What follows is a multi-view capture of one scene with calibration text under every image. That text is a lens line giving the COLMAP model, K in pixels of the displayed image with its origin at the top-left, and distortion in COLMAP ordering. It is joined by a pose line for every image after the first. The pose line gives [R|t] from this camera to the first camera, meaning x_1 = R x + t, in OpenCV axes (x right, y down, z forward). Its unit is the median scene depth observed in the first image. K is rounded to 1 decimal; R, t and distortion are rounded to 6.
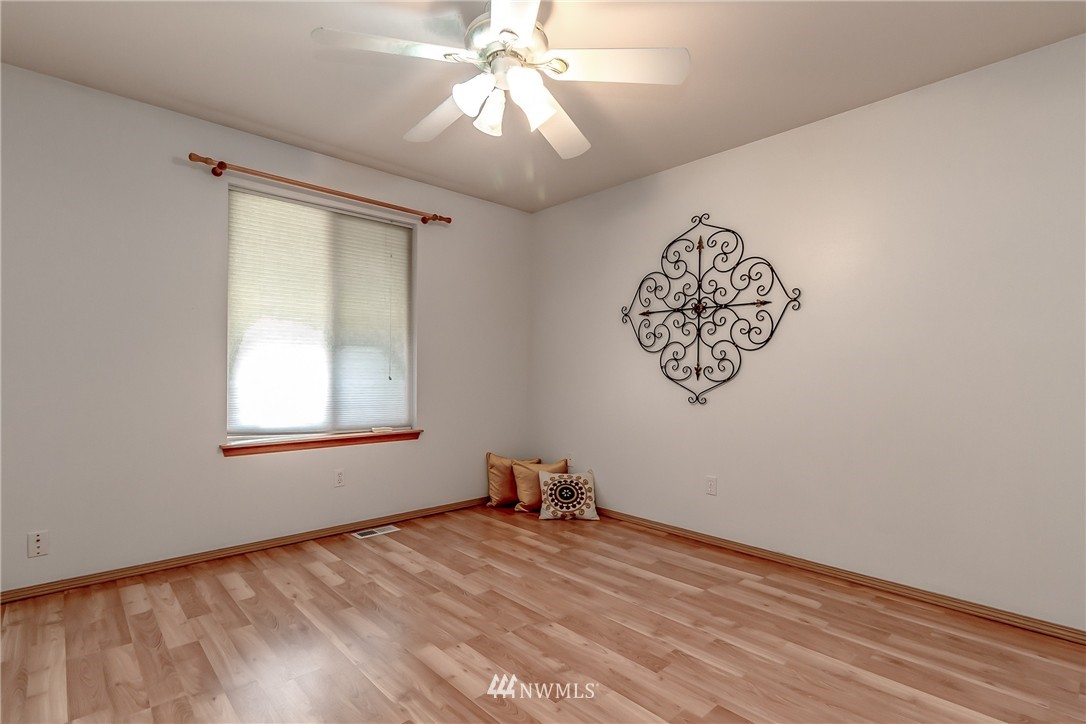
lens RADIAL K [[517.1, 0, 527.3], [0, 517.1, 378.1], [0, 0, 1]] dist [-0.001109, 0.000461]
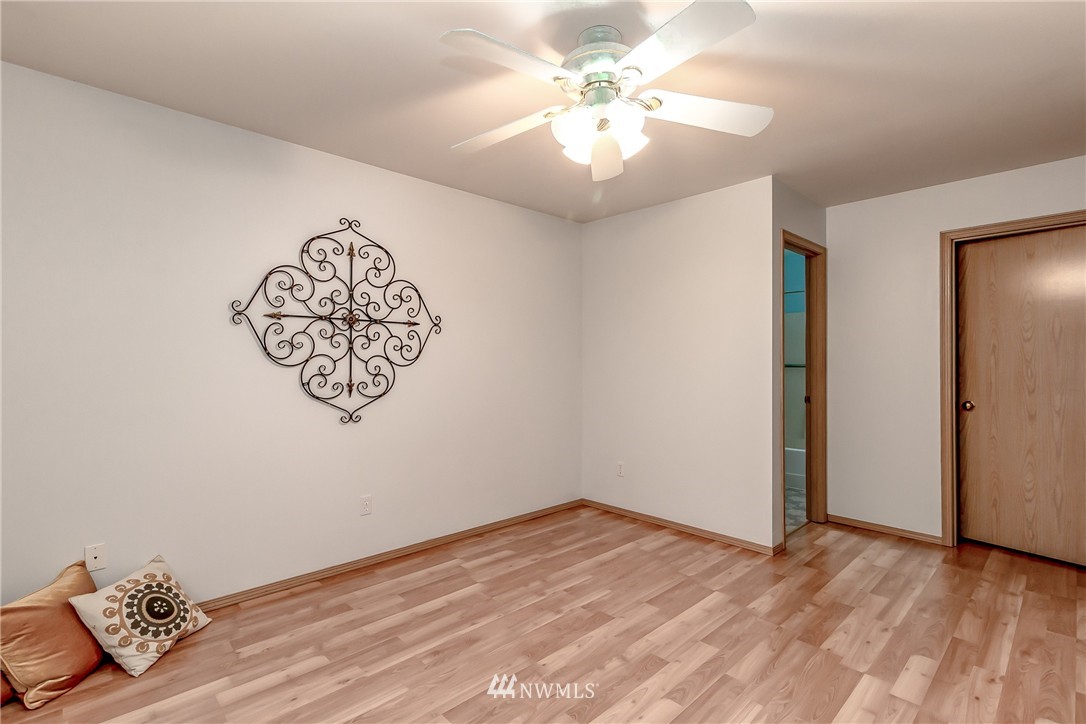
lens RADIAL K [[517.1, 0, 544.2], [0, 517.1, 363.8], [0, 0, 1]] dist [-0.001109, 0.000461]
pose [[-0.027770, -0.008410, 0.999579, -0.657877], [0.016158, 0.999830, 0.008861, -0.063274], [-0.999484, 0.016397, -0.027629, 0.737950]]
